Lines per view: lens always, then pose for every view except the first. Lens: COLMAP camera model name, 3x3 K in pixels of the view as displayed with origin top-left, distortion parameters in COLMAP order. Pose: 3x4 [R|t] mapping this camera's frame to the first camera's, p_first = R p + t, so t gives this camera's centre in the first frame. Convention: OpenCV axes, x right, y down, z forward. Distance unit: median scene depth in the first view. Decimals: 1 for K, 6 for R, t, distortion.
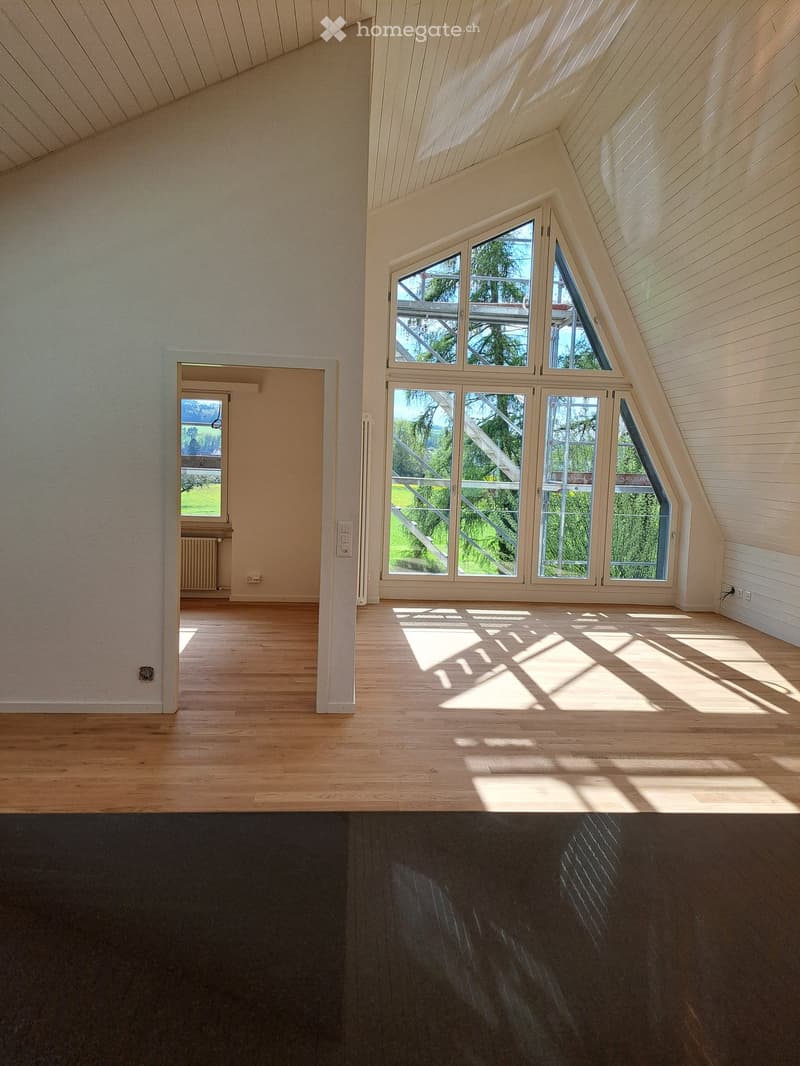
lens RADIAL K [[770.5, 0, 400.0], [0, 770.5, 533.0], [0, 0, 1]] dist [0.064363, 0.000377]
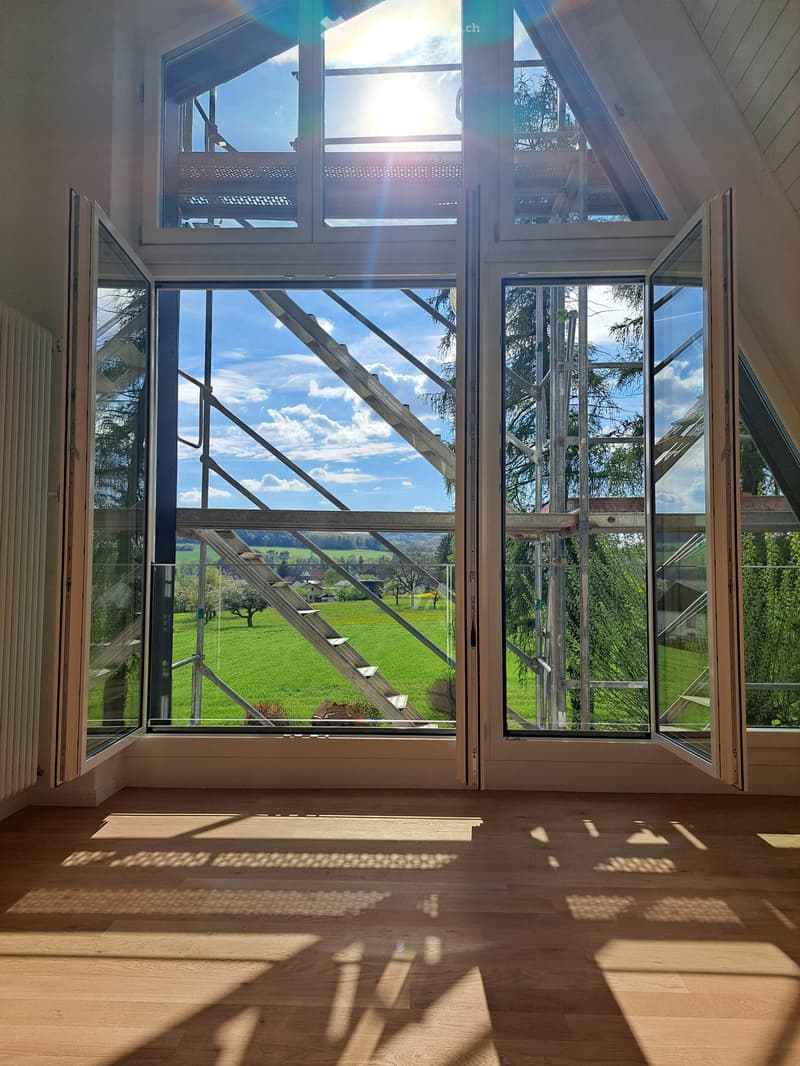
lens RADIAL K [[770.5, 0, 400.0], [0, 770.5, 533.0], [0, 0, 1]] dist [0.064363, 0.000377]
pose [[0.993471, -0.028736, -0.110408, 0.173189], [0.011553, 0.988124, -0.153221, 0.019175], [0.113500, 0.150945, 0.982005, 0.606909]]
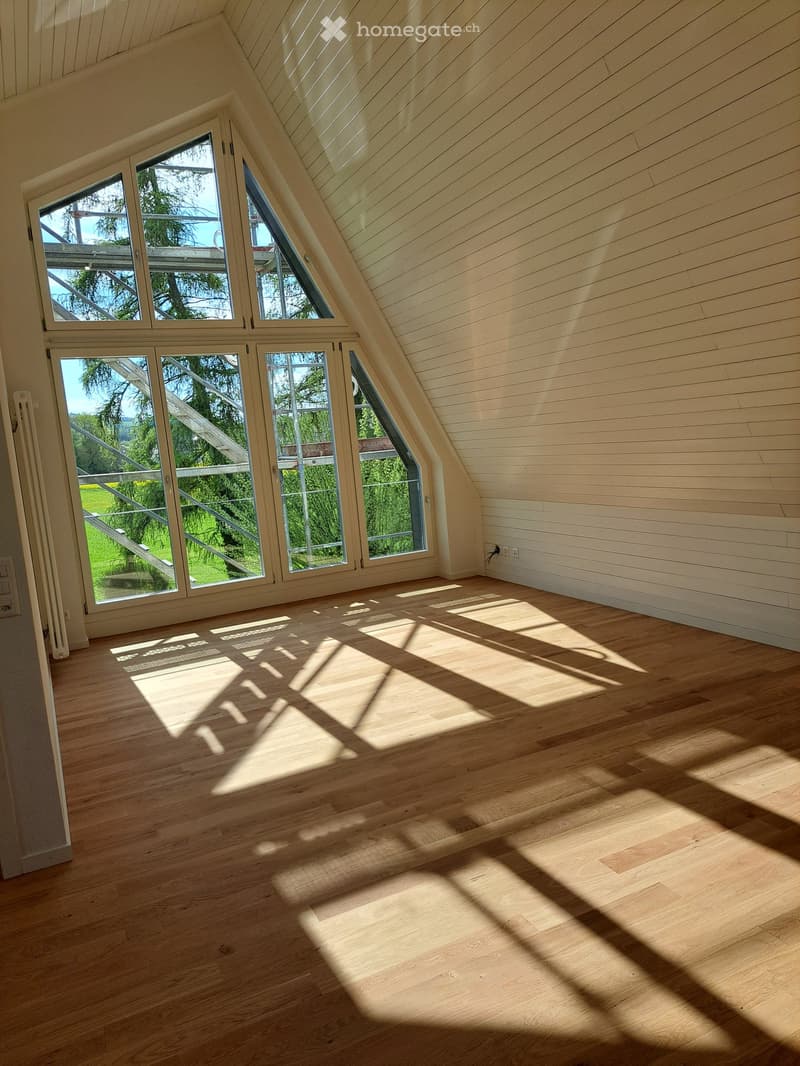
lens RADIAL K [[762.5, 0, 427.5], [0, 762.5, 560.2], [0, 0, 1]] dist [-0.002487, -0.000659]
pose [[0.908997, -0.171945, 0.379684, 0.002305], [0.149043, 0.984803, 0.089160, -0.007265], [-0.389244, -0.024457, 0.920810, 0.190815]]
